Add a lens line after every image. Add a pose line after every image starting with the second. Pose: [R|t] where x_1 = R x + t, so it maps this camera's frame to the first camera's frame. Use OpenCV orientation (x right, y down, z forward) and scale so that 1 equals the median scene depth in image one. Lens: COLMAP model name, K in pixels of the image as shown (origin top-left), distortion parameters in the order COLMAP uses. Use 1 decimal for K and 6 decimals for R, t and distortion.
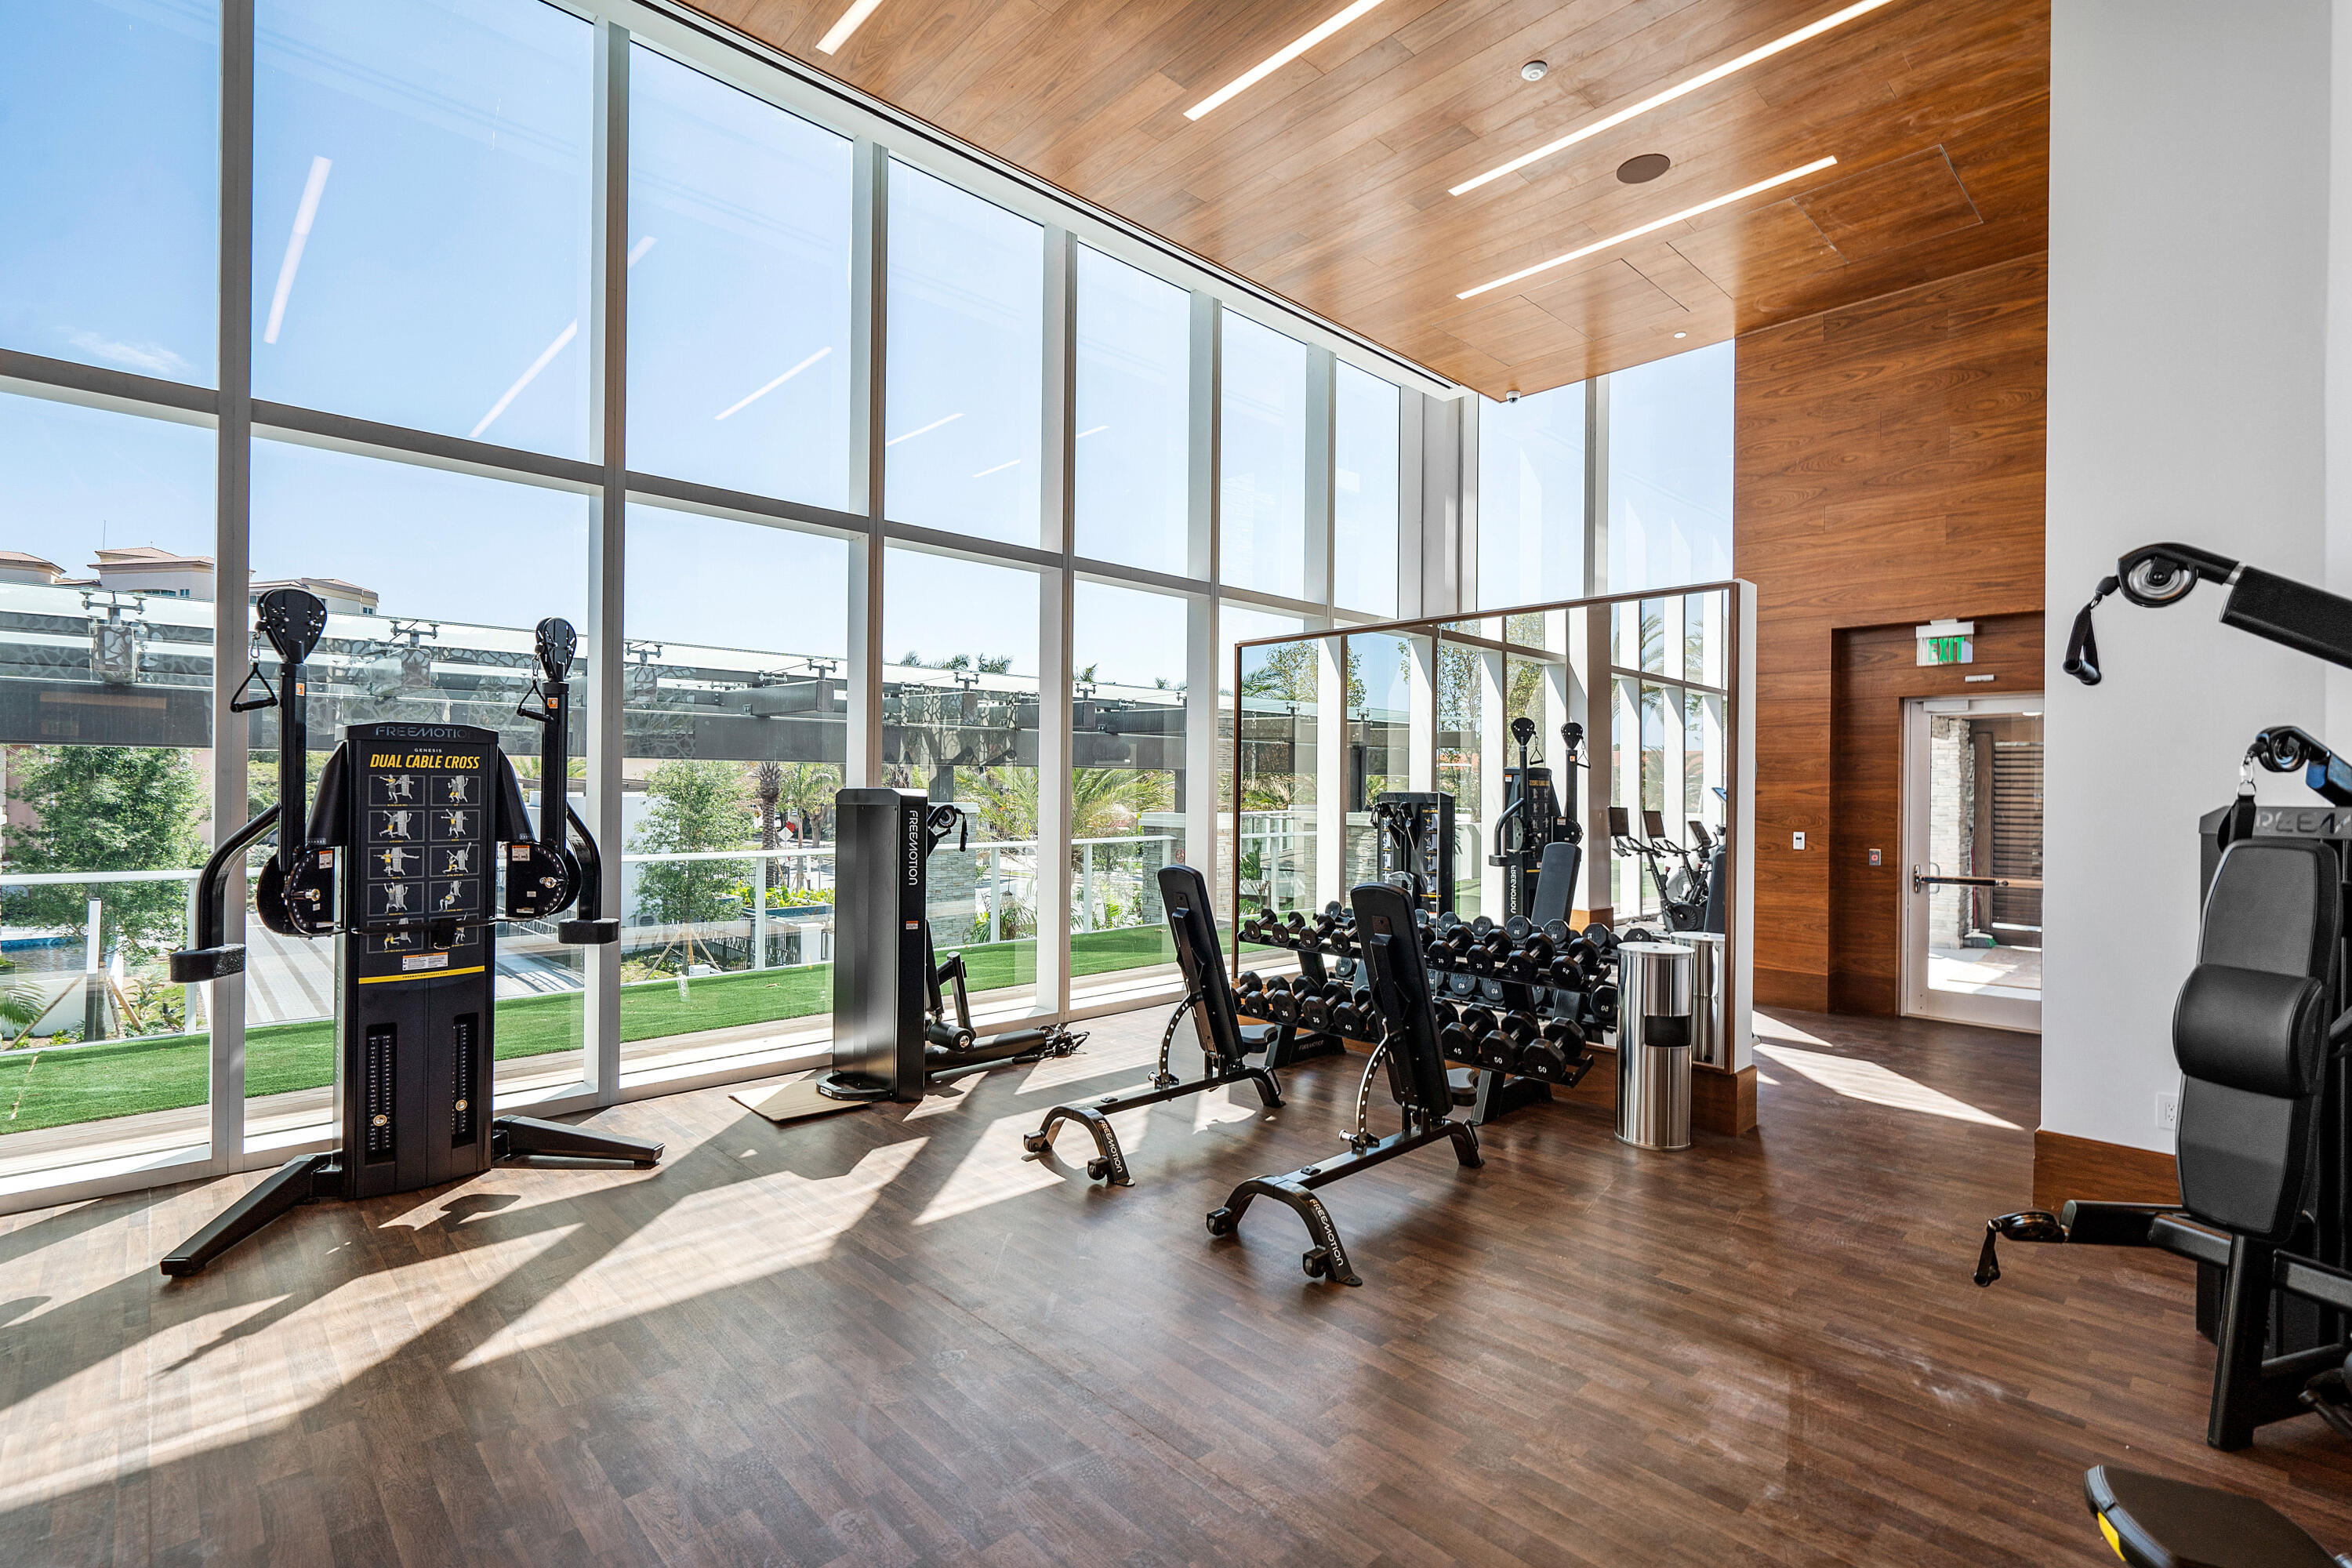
lens RADIAL K [[1071.7, 0, 1176.0], [0, 1071.7, 784.0], [0, 0, 1]] dist [-0.002117, -0.000400]
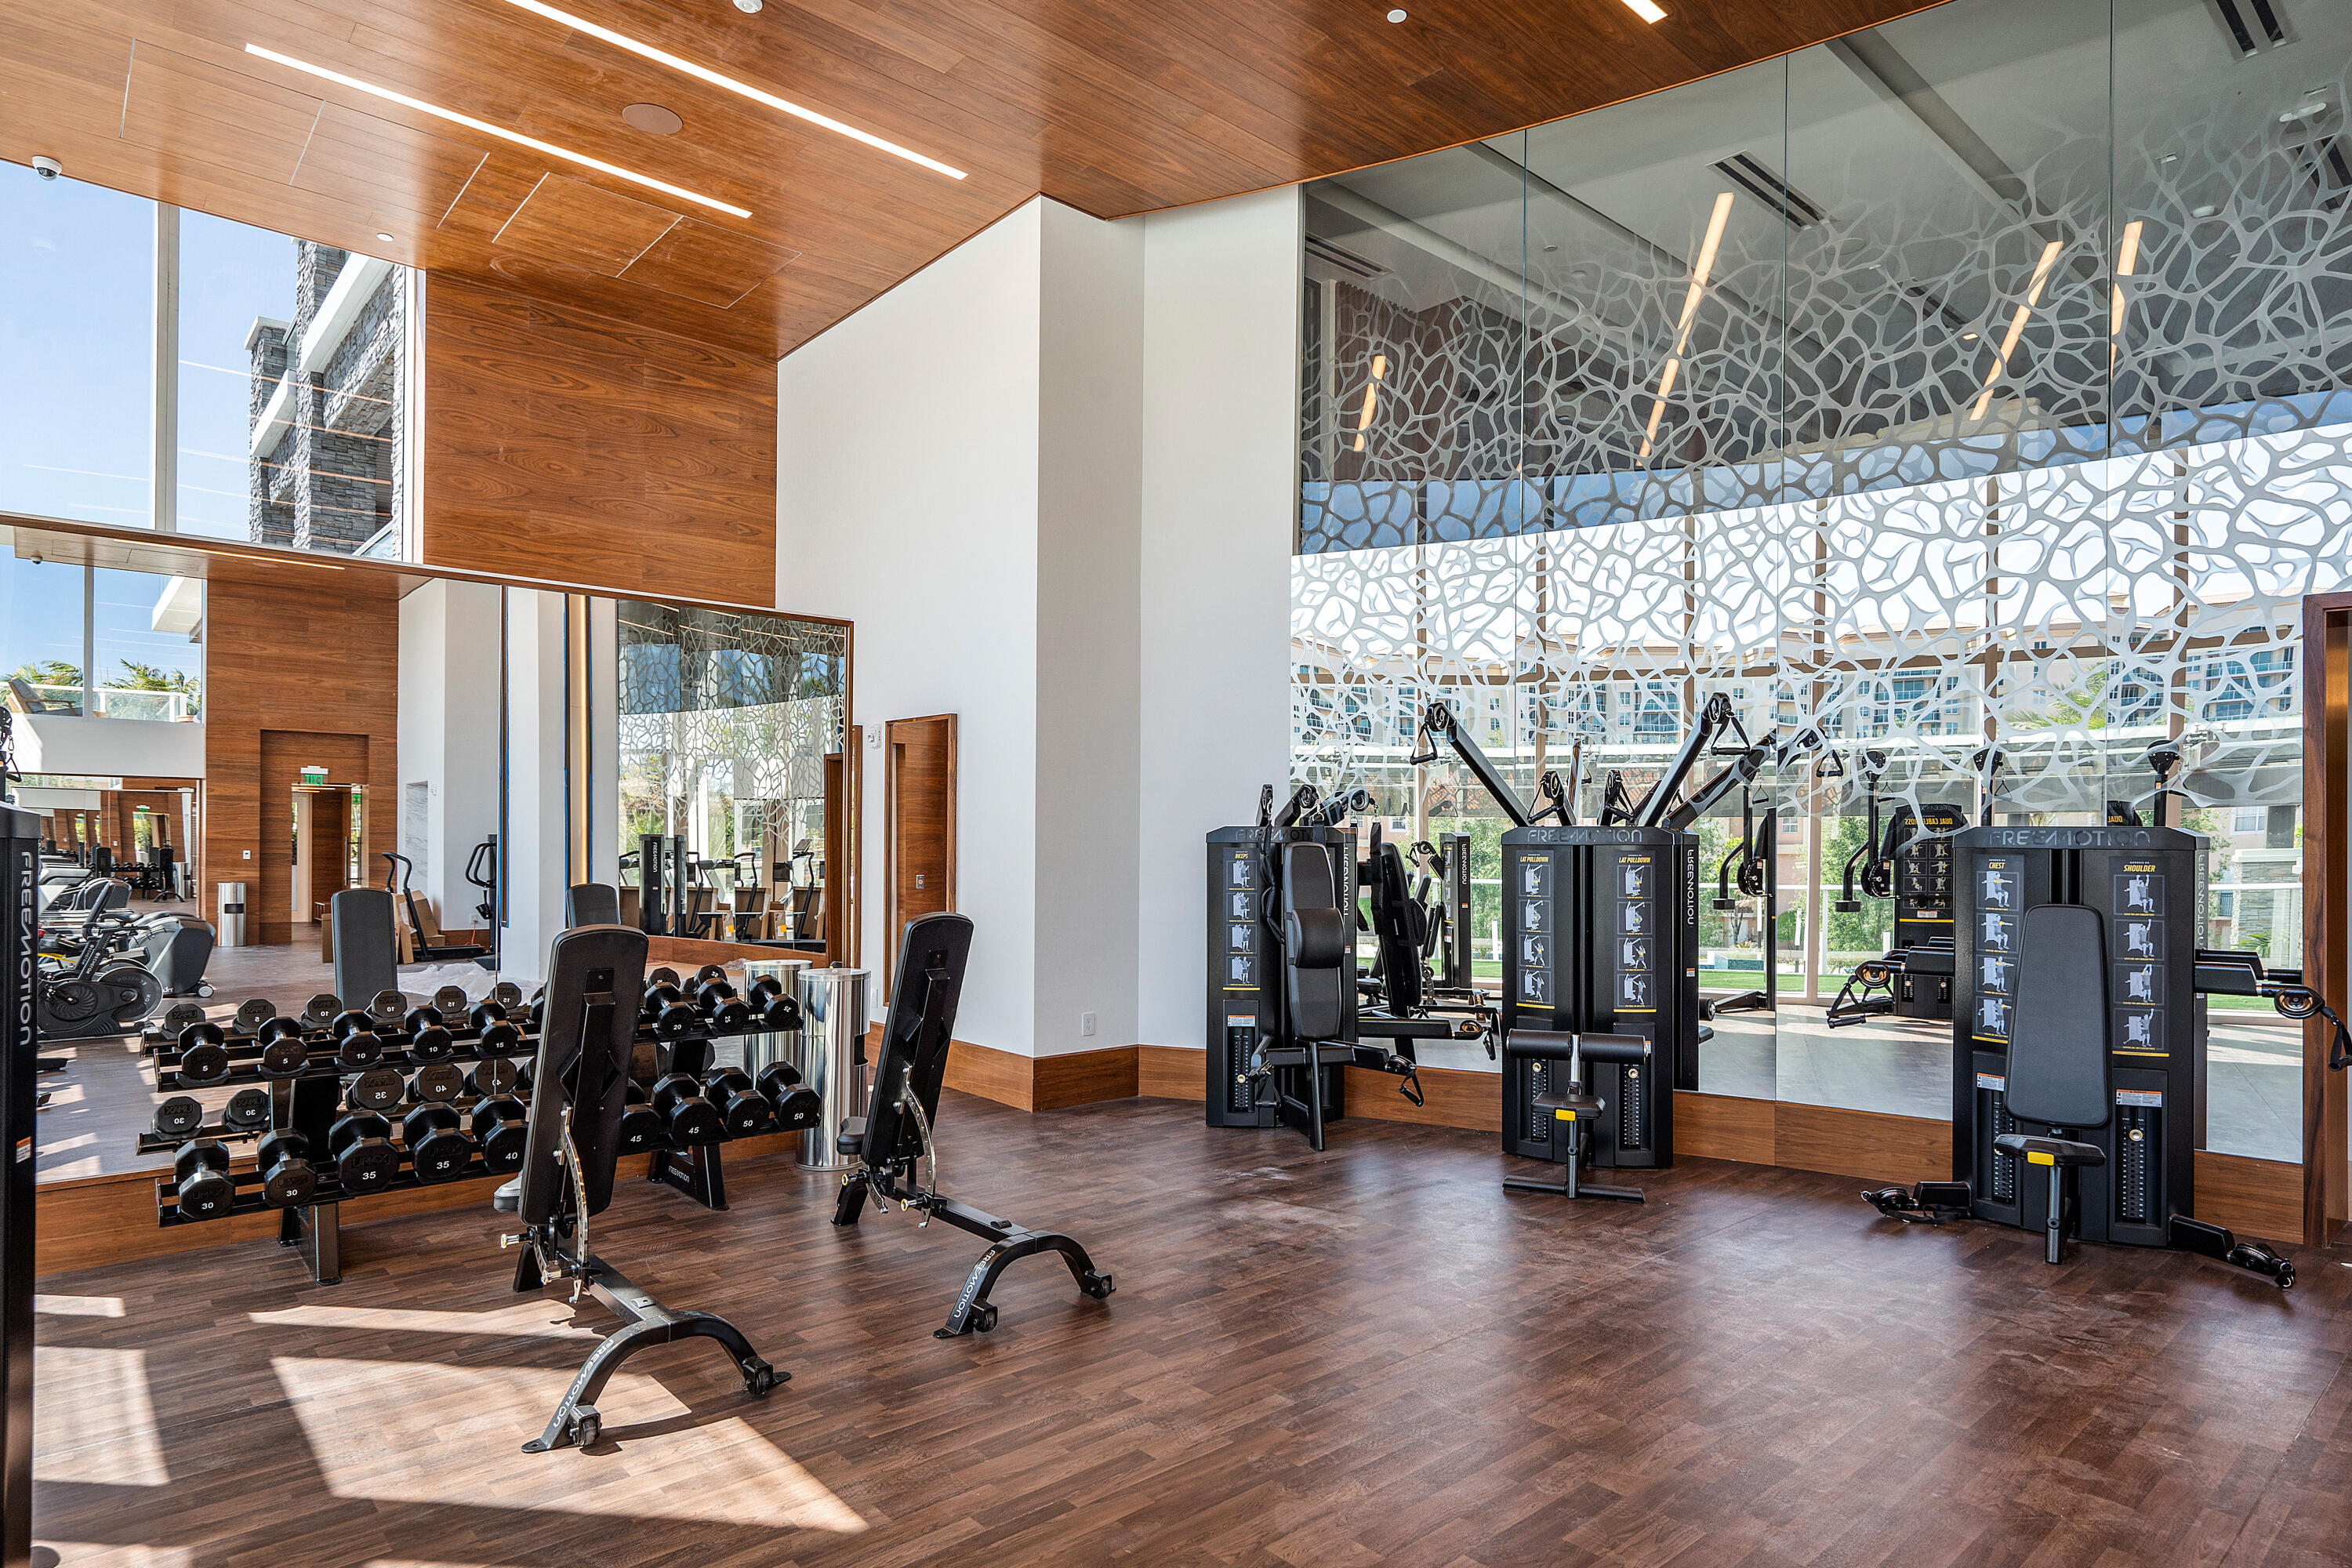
lens RADIAL K [[1306.6, 0, 1178.5], [0, 1306.6, 832.3], [0, 0, 1]] dist [0.001893, 0.000446]
pose [[0.039788, -0.003346, 0.999203, -1.292423], [-0.004508, 0.999984, 0.003528, 0.027744], [-0.999198, -0.004645, 0.039772, 1.059597]]
